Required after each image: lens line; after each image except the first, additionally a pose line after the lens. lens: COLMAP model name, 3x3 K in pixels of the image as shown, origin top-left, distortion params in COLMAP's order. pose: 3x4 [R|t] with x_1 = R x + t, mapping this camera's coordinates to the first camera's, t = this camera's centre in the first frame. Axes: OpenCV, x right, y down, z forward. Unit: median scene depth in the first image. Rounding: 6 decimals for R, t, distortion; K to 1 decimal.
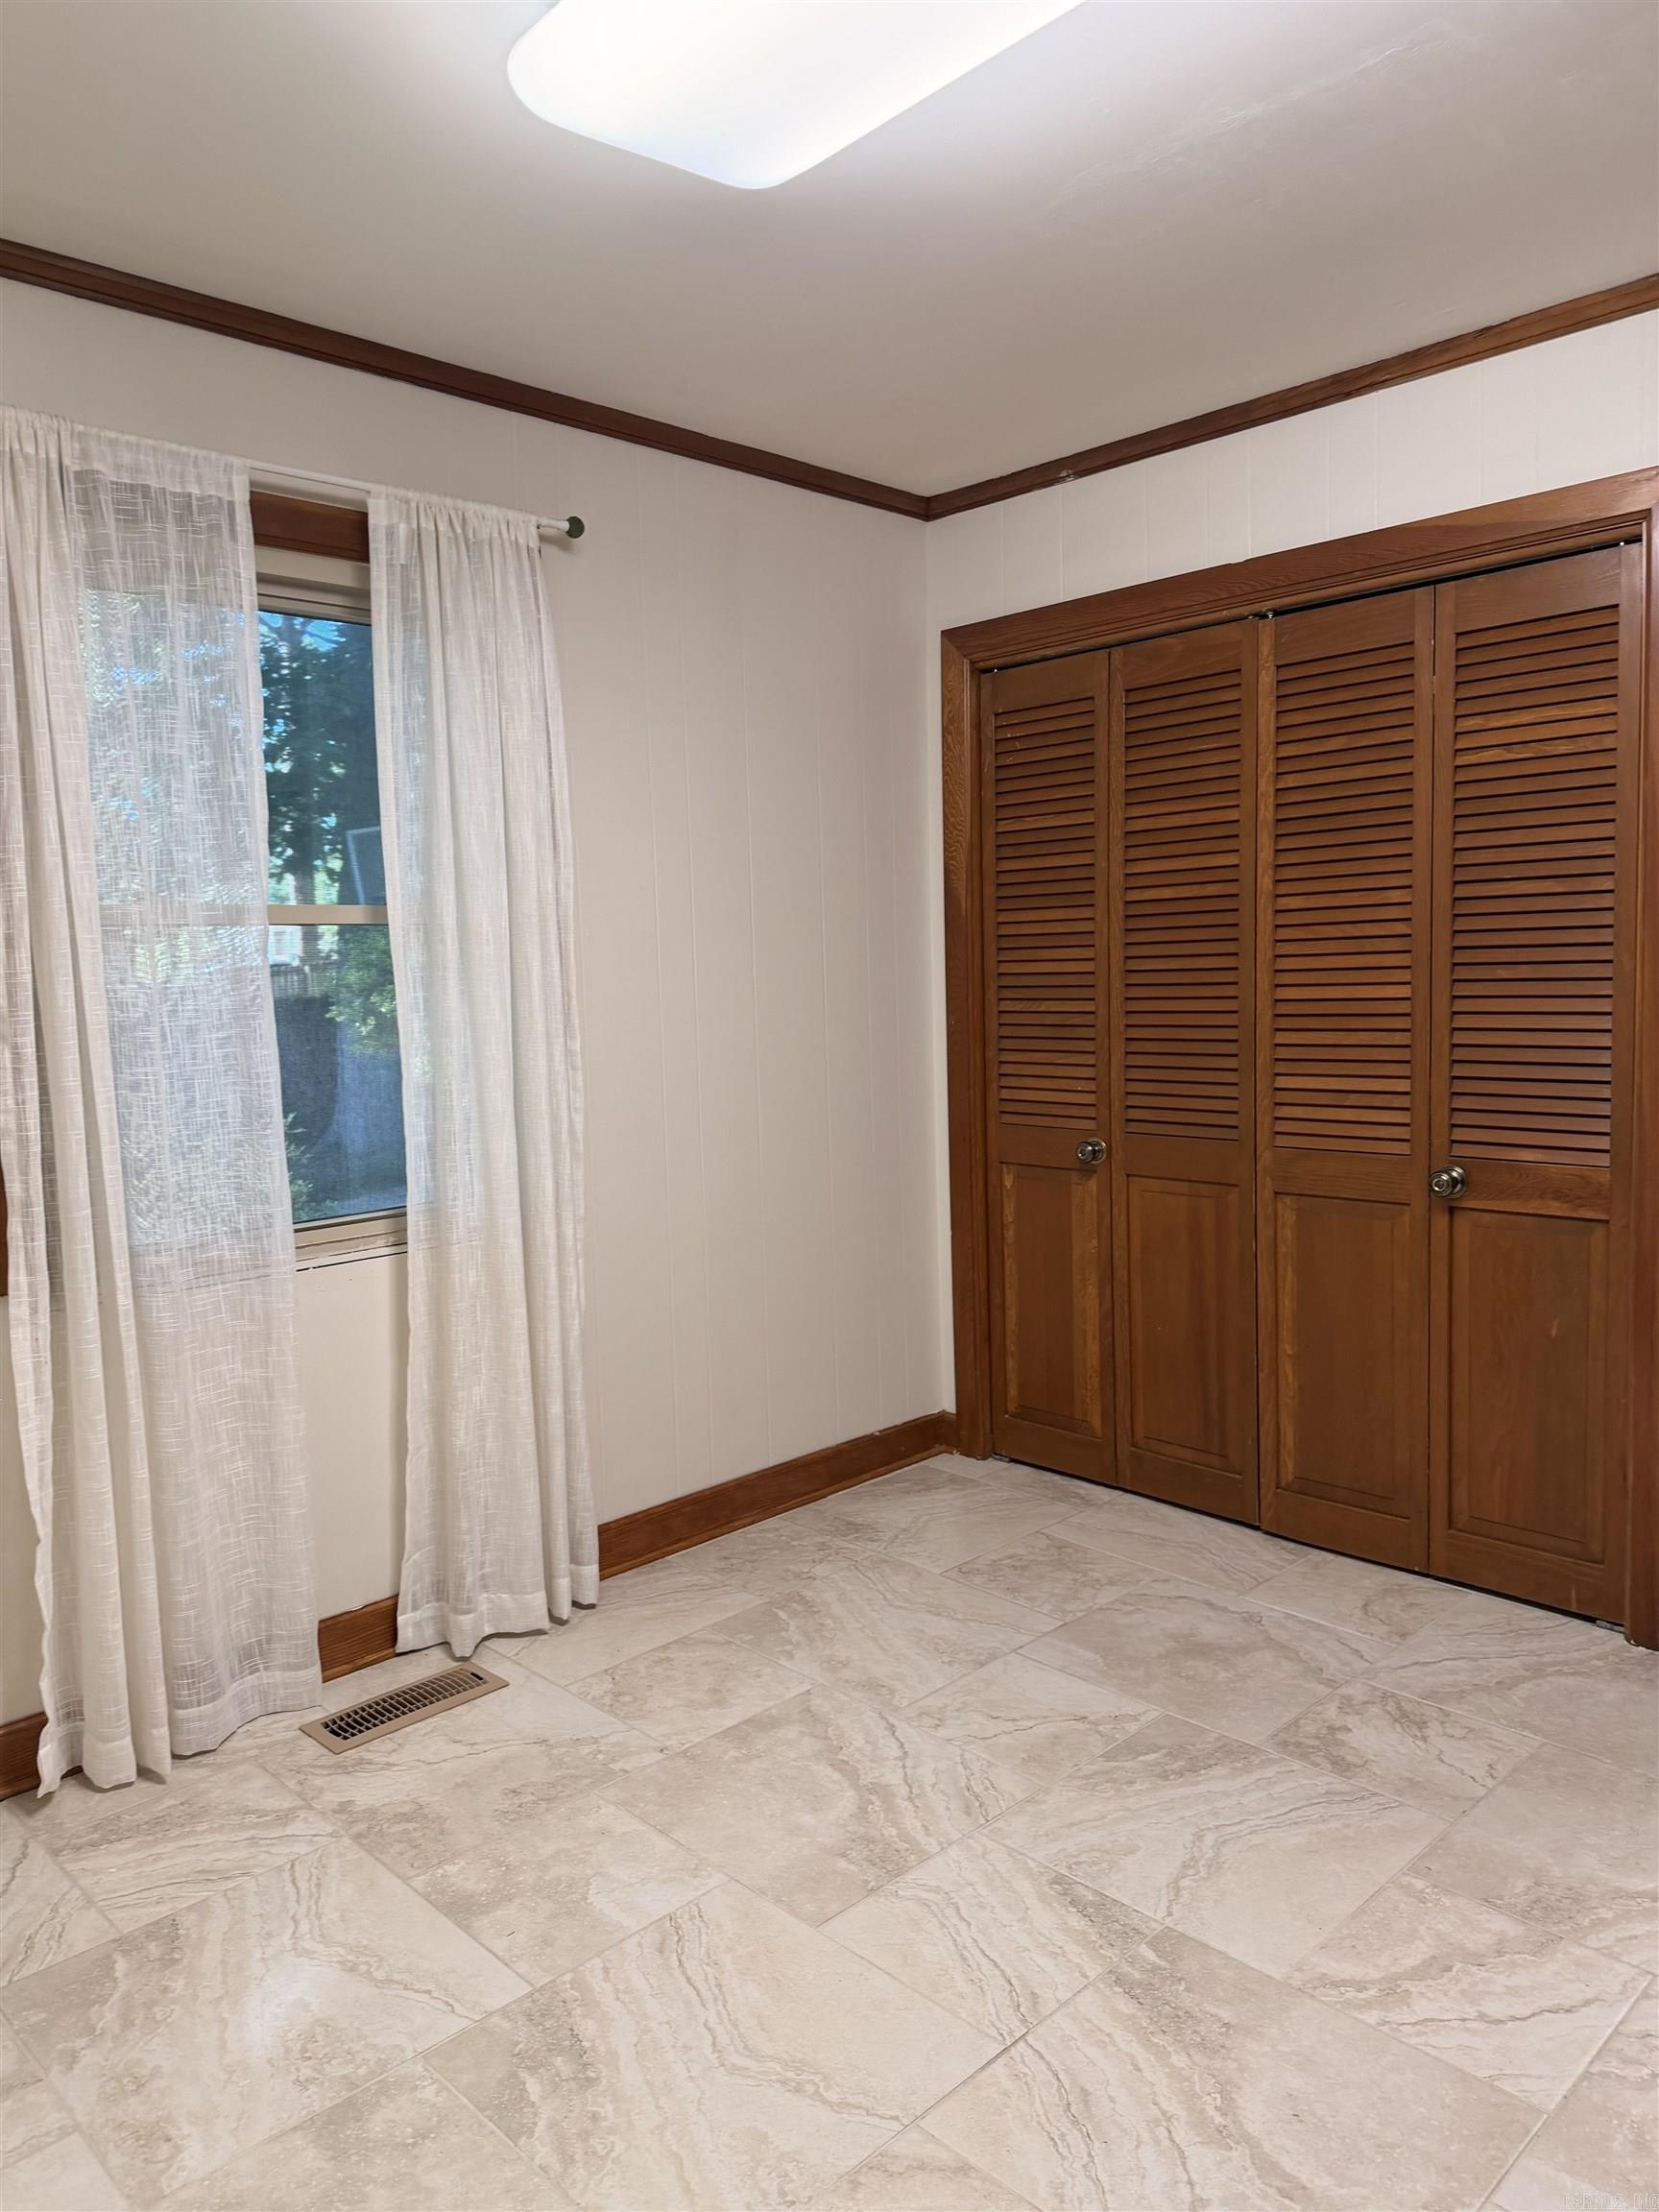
lens RADIAL K [[1552.8, 0, 827.6], [0, 1552.8, 1098.0], [0, 0, 1]] dist [0.047224, -0.049224]
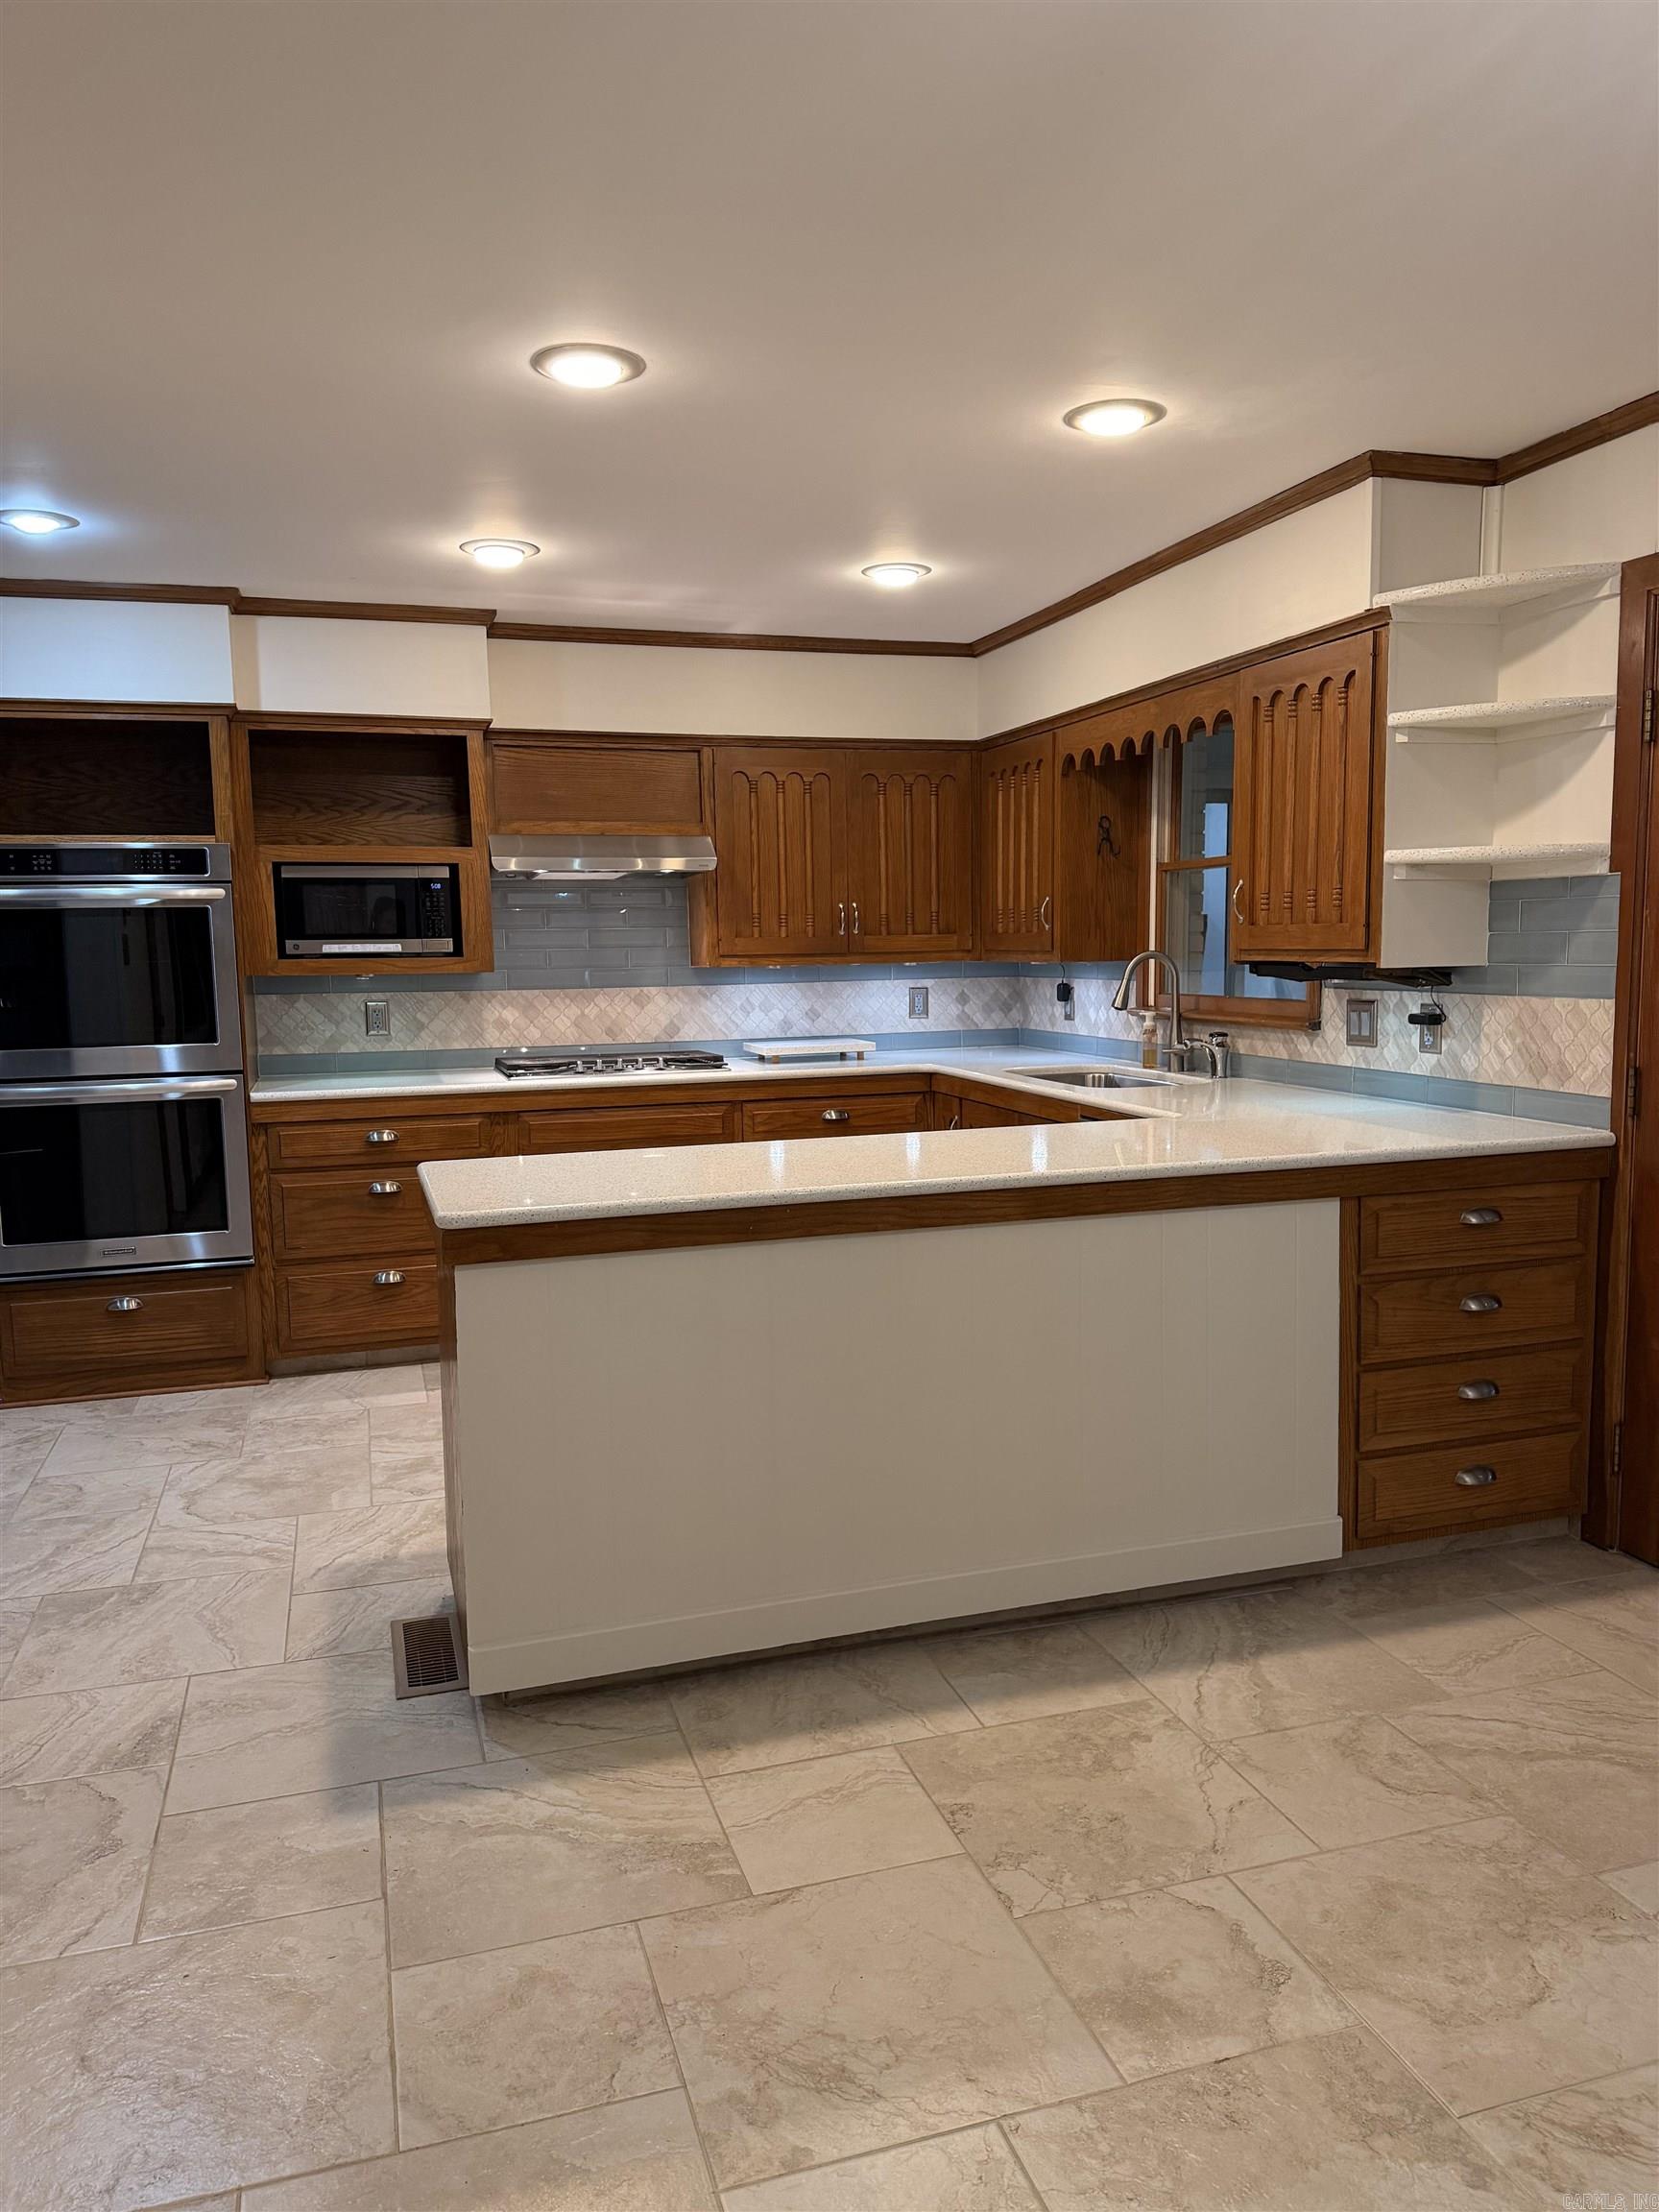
lens RADIAL K [[1552.8, 0, 827.8], [0, 1552.8, 1109.2], [0, 0, 1]] dist [0.047224, -0.049224]
pose [[-0.896710, -0.004626, 0.442595, -0.913993], [0.081060, 0.981317, 0.174488, -0.193234], [-0.435134, 0.192342, -0.879581, 2.190519]]
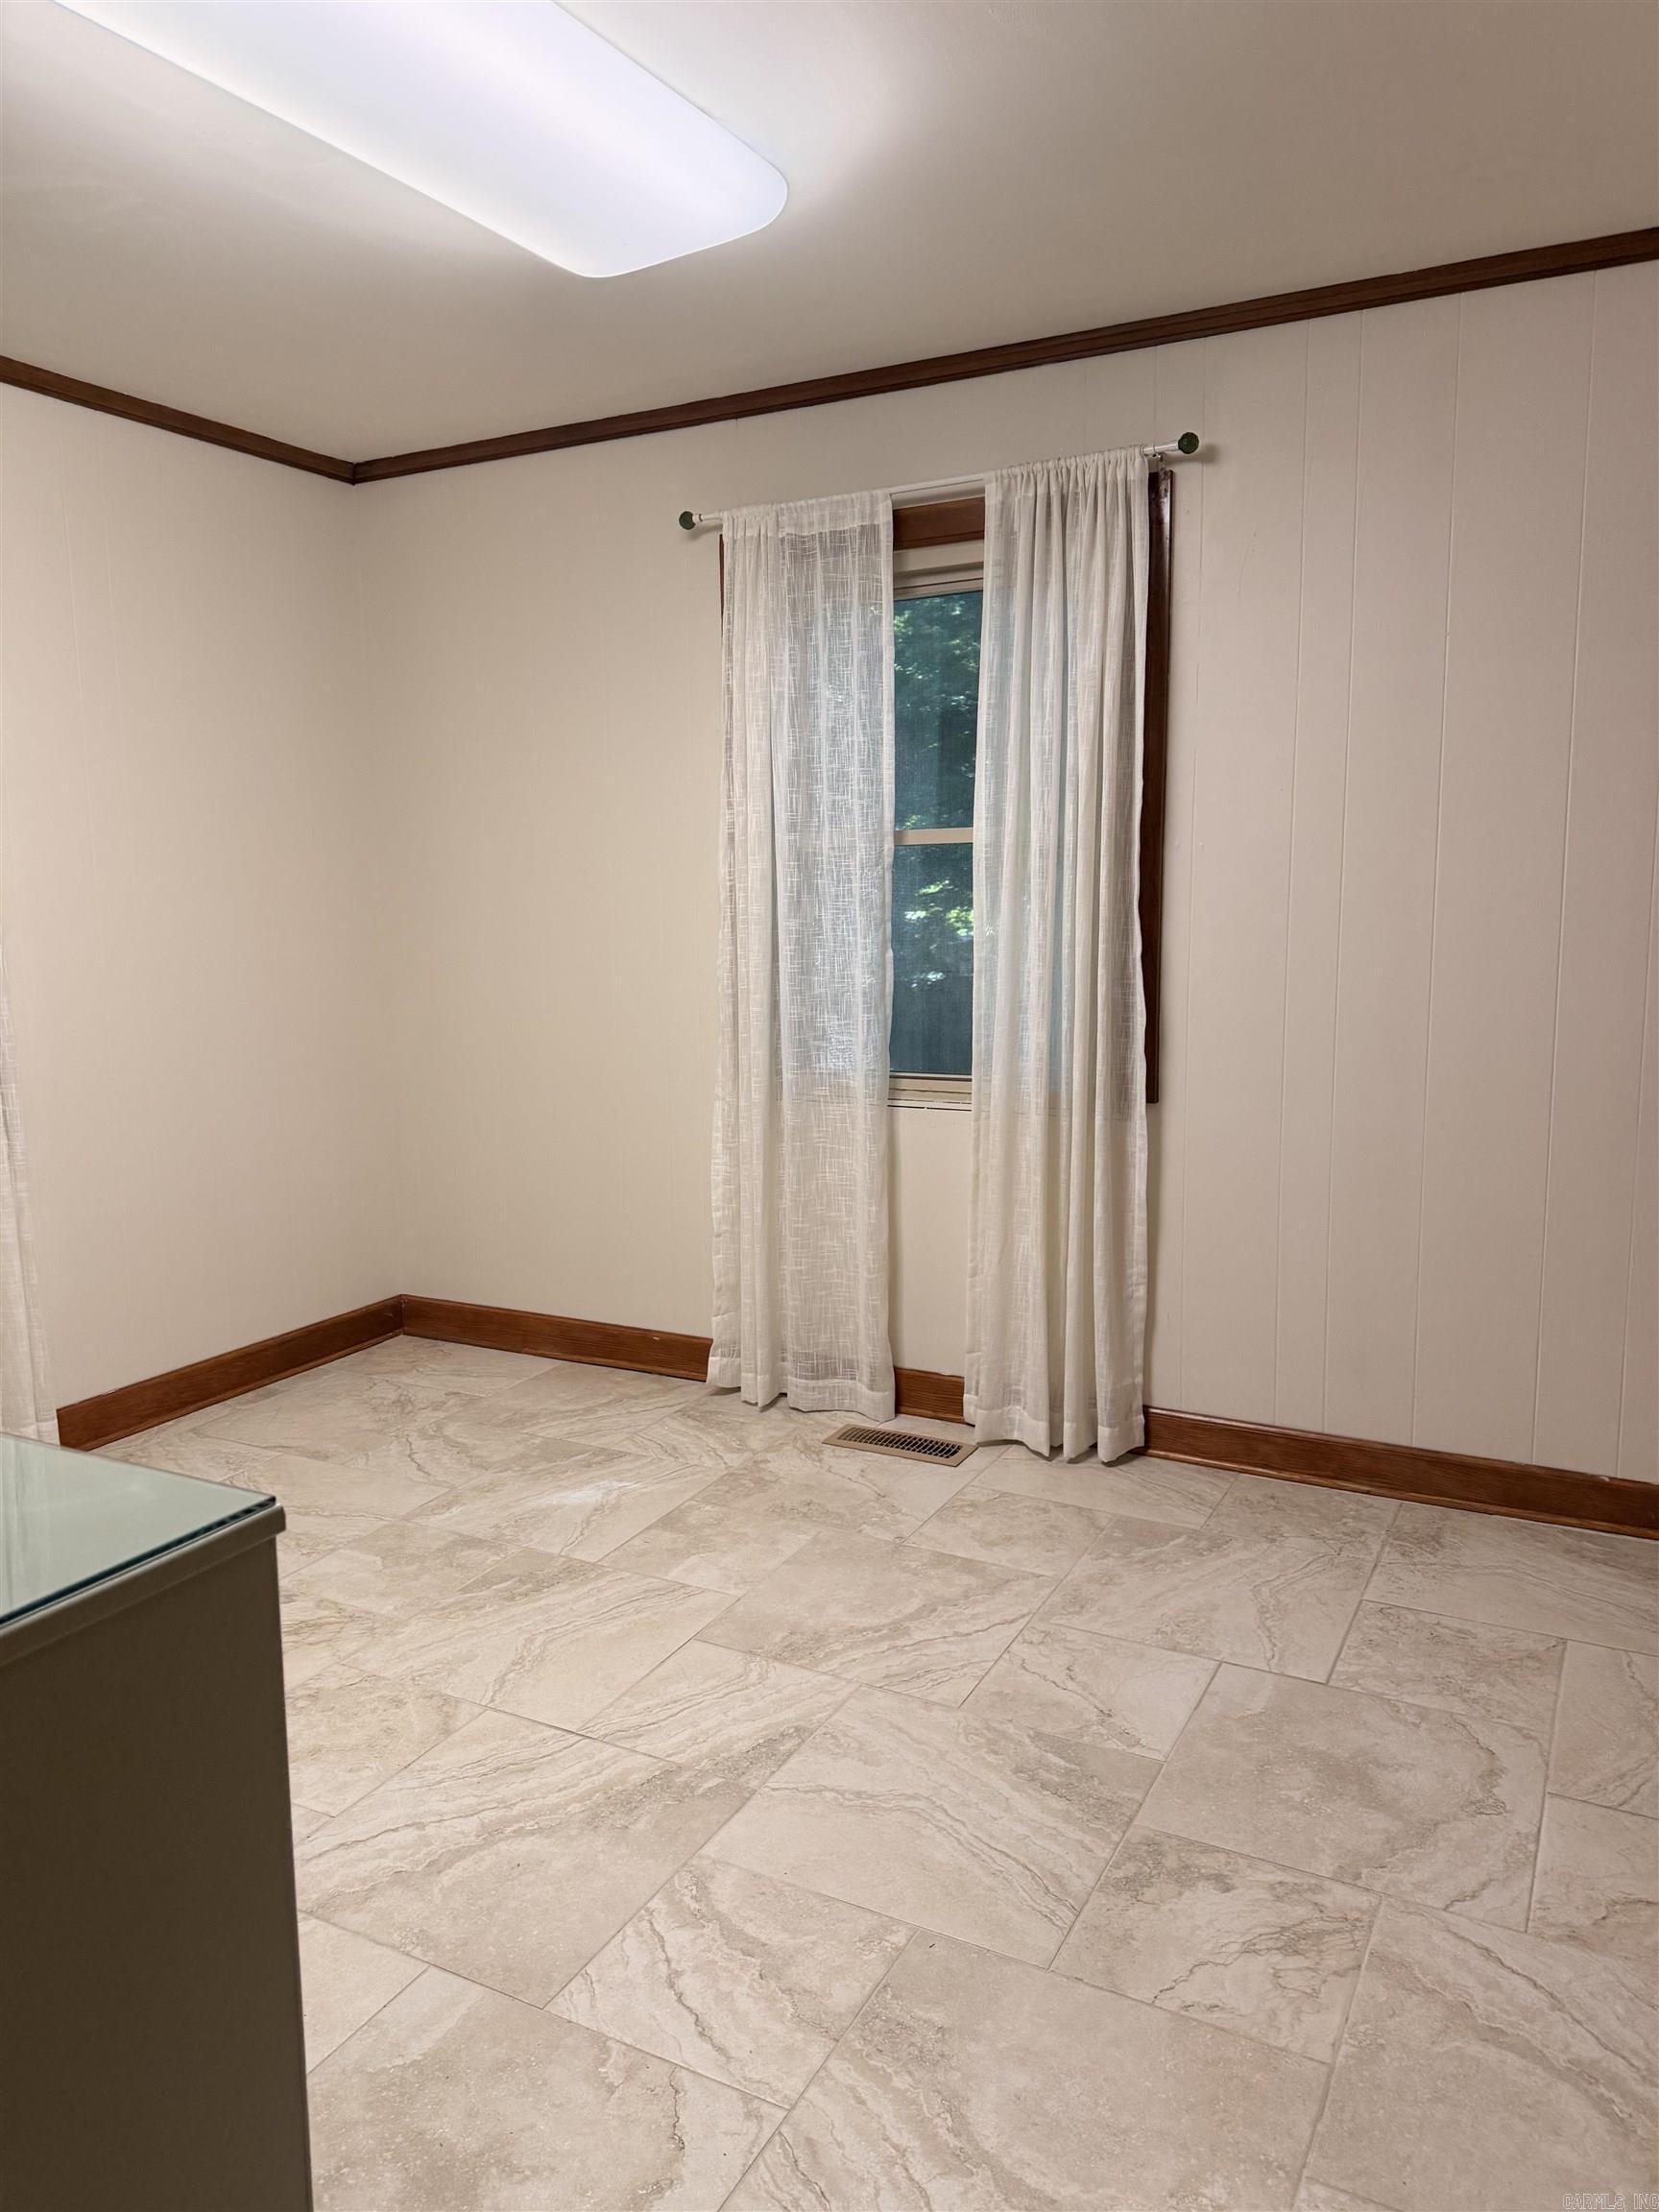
lens RADIAL K [[1552.8, 0, 841.4], [0, 1552.8, 1096.9], [0, 0, 1]] dist [0.047224, -0.049224]
pose [[0.321907, 0.157115, -0.933644, 0.948417], [-0.088396, 0.986814, 0.135585, -0.075007], [0.942636, 0.038885, 0.331550, 0.554620]]
